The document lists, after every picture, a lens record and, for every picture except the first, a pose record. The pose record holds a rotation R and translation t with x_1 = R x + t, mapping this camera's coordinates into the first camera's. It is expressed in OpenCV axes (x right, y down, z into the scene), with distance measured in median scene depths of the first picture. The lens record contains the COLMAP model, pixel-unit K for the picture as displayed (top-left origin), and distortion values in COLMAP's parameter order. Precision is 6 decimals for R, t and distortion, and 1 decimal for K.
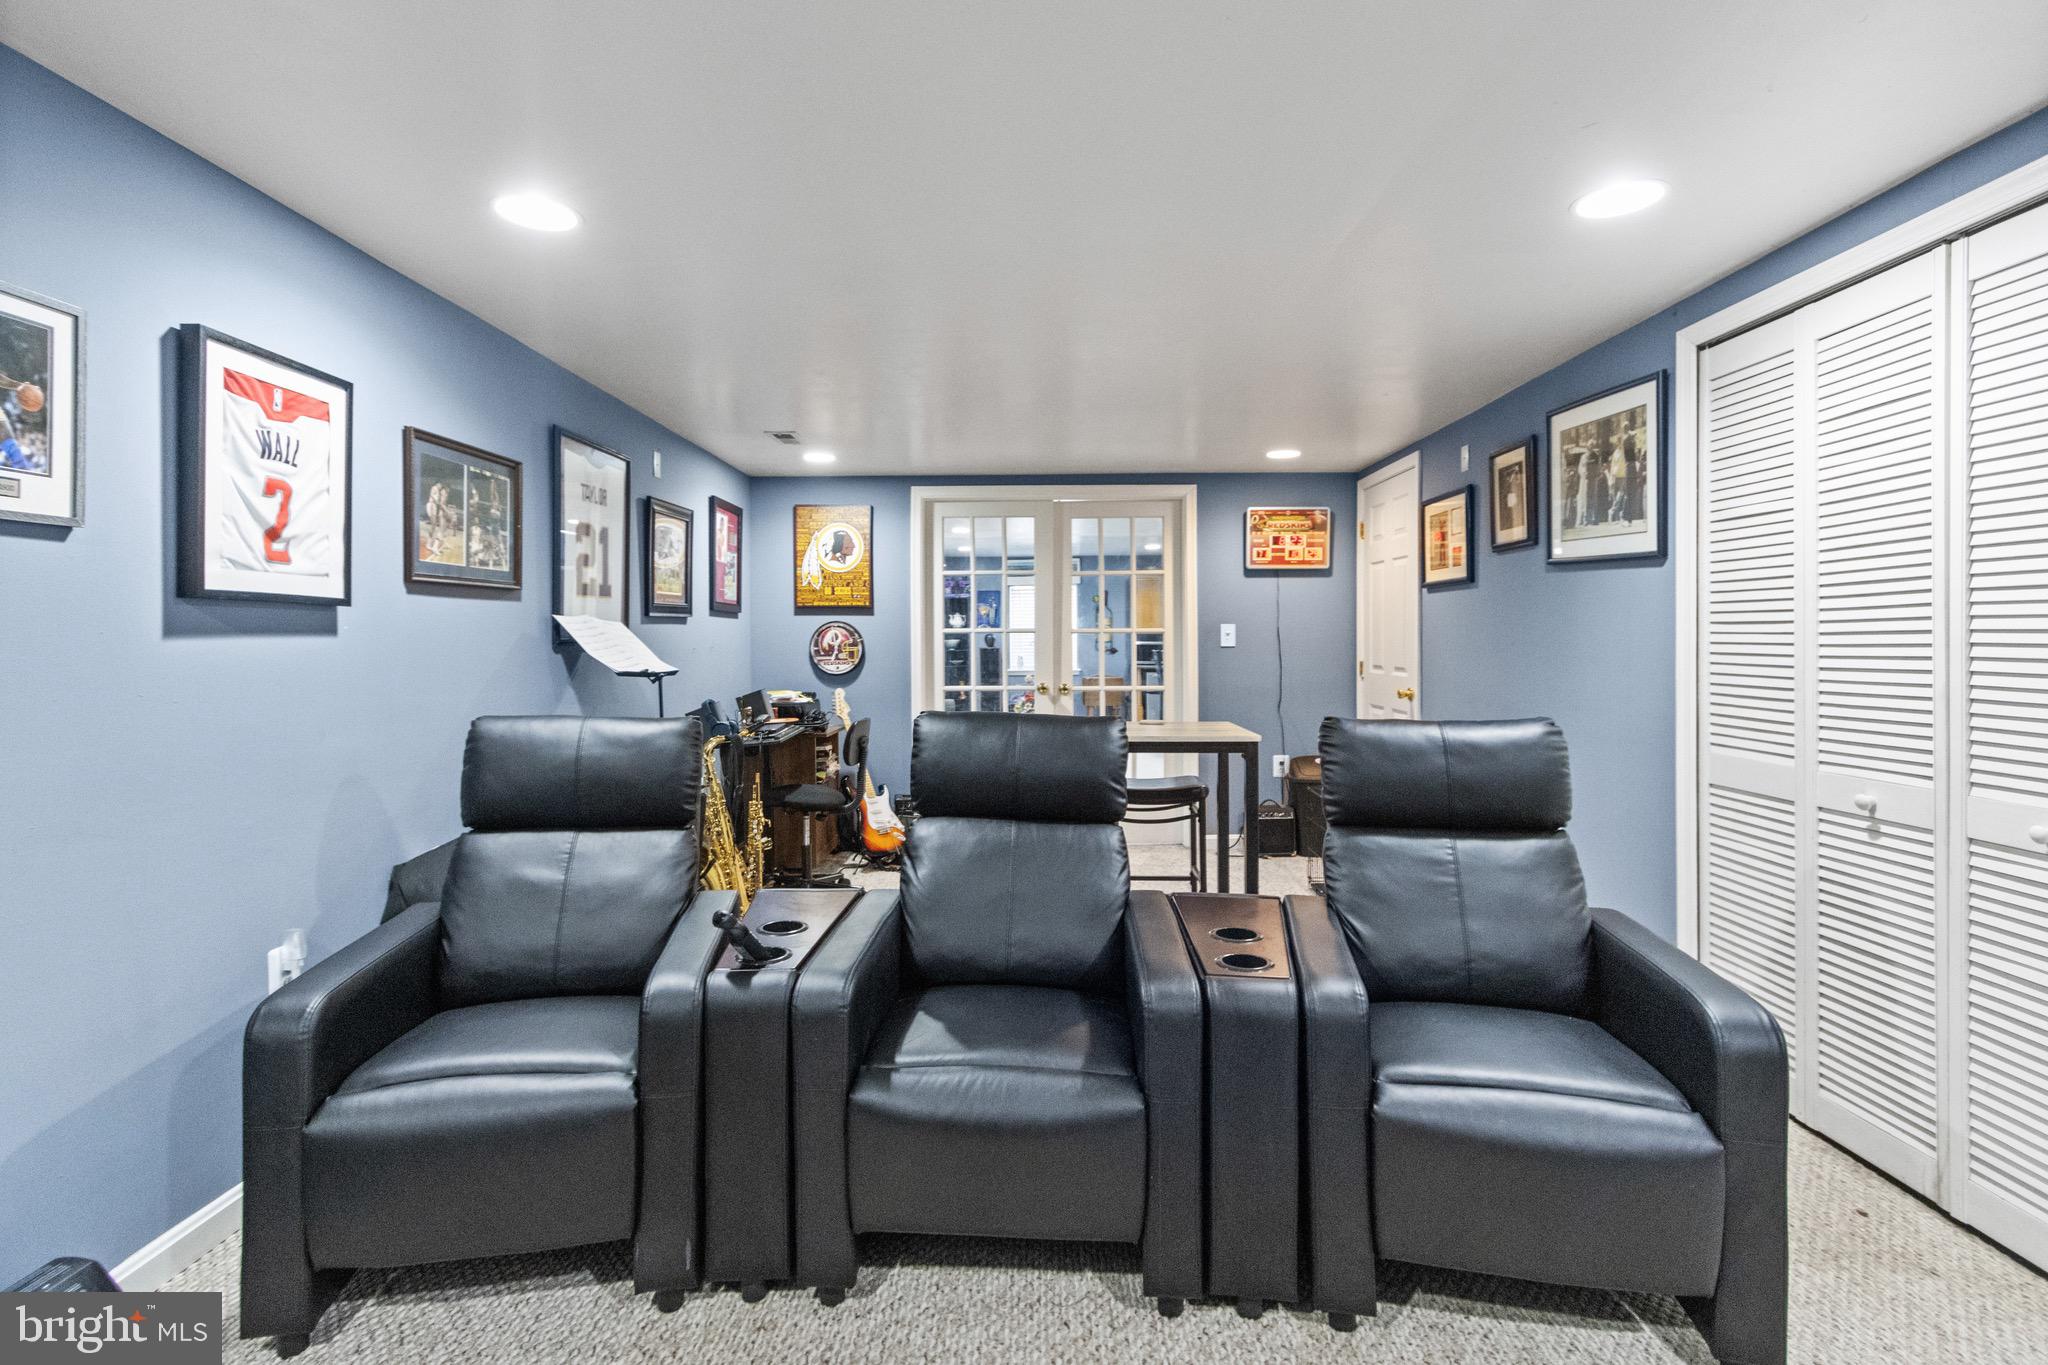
lens RADIAL K [[962.8, 0, 1021.4], [0, 962.8, 669.6], [0, 0, 1]] dist [0.009313, -0.004651]
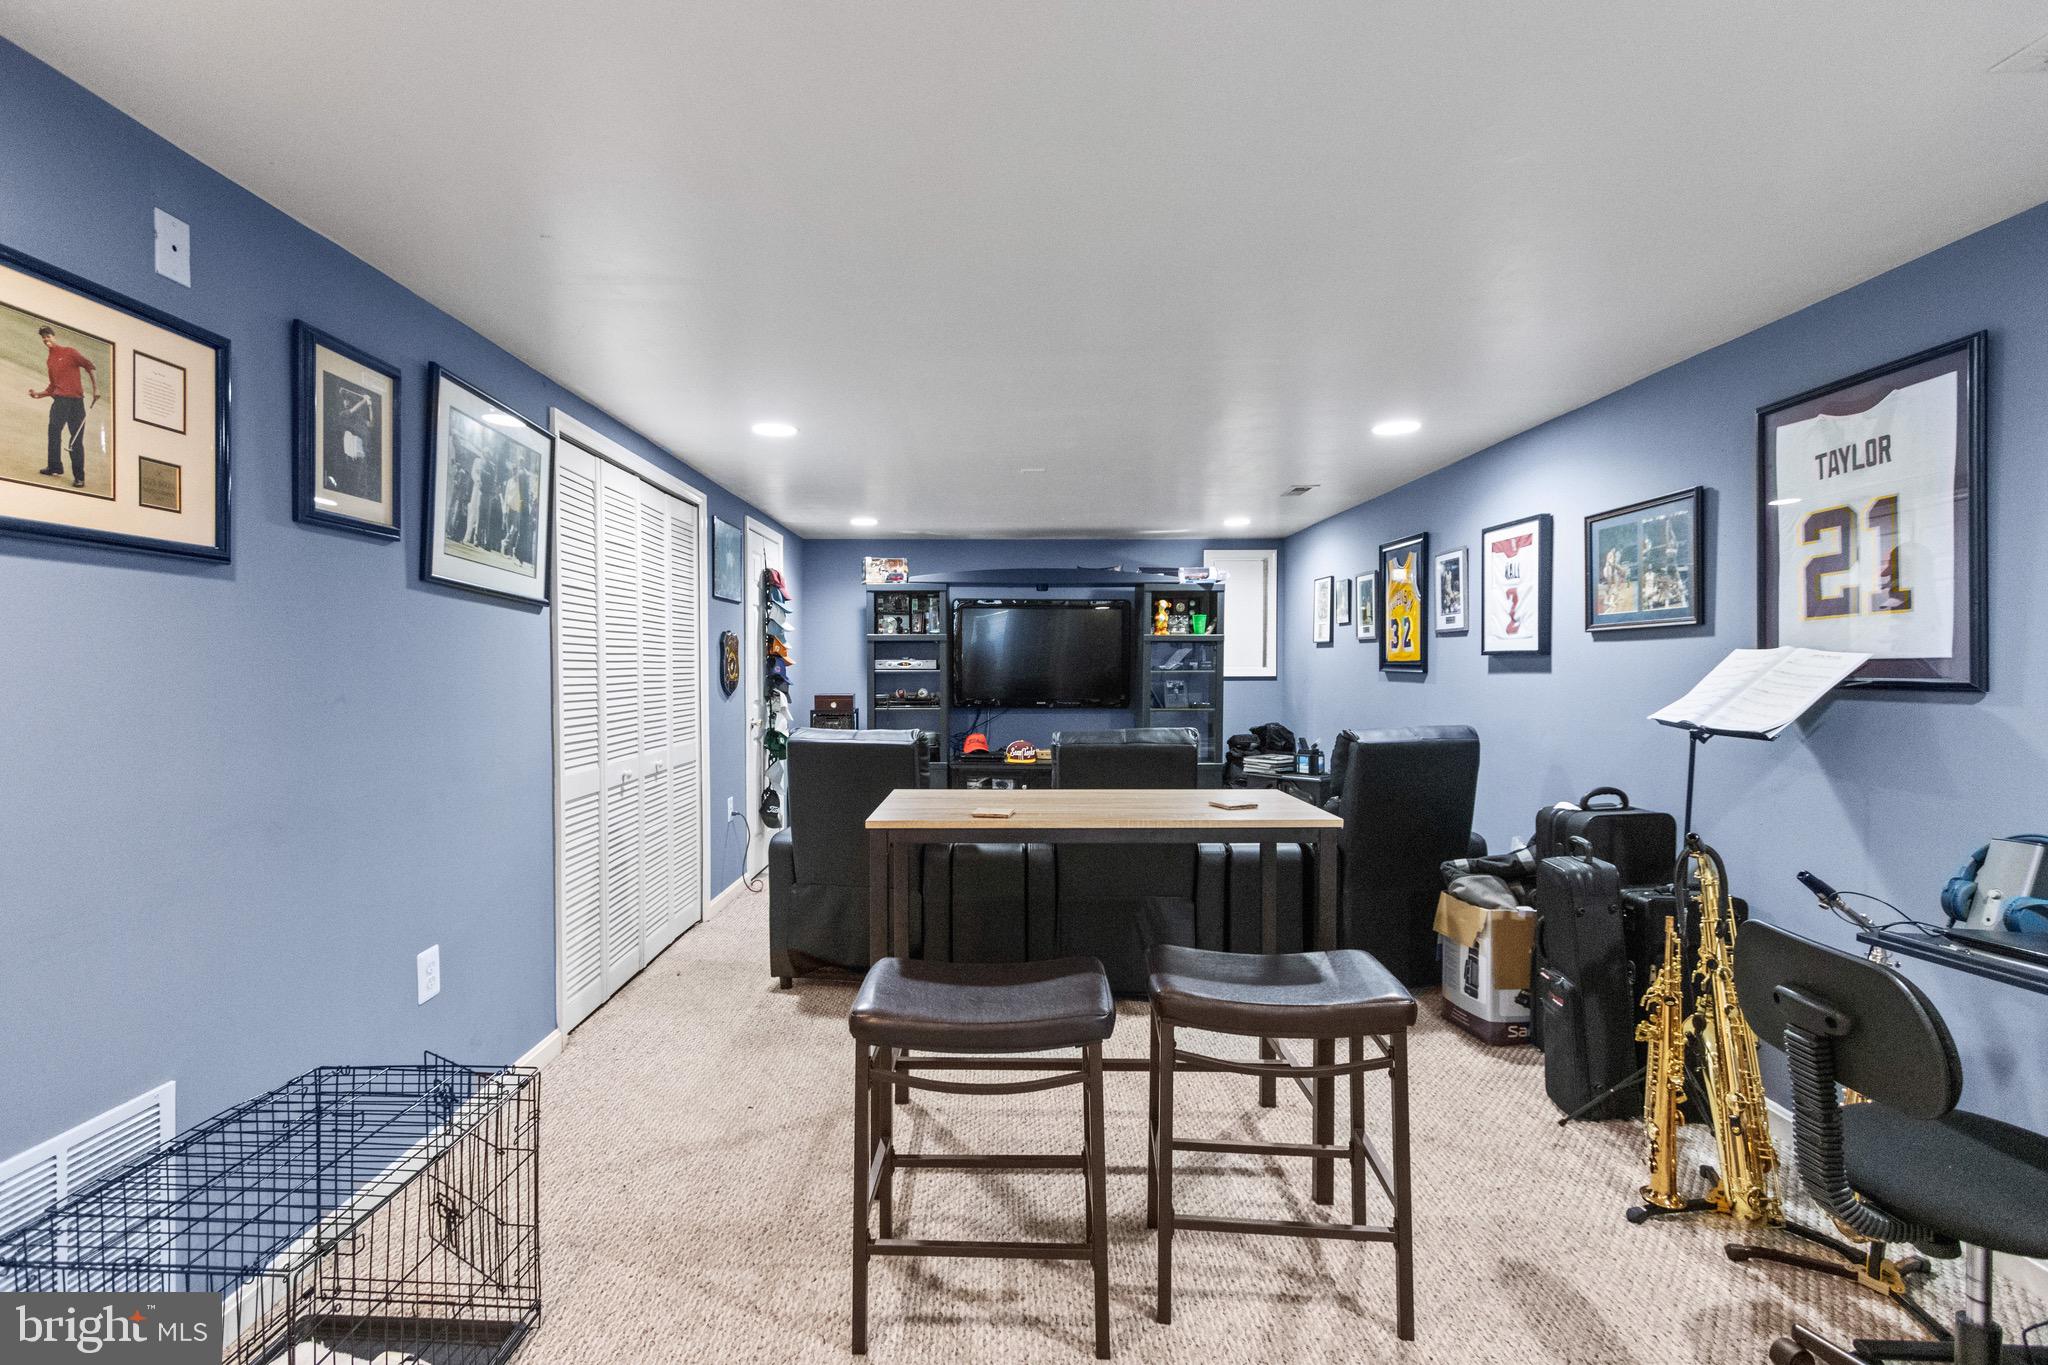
lens RADIAL K [[962.8, 0, 1020.7], [0, 962.8, 669.2], [0, 0, 1]] dist [0.009313, -0.004651]
pose [[-0.999756, 0.003859, -0.021754, 0.157643], [0.003018, 0.999252, 0.038562, -0.084103], [0.021886, 0.038487, -0.999019, 2.060490]]
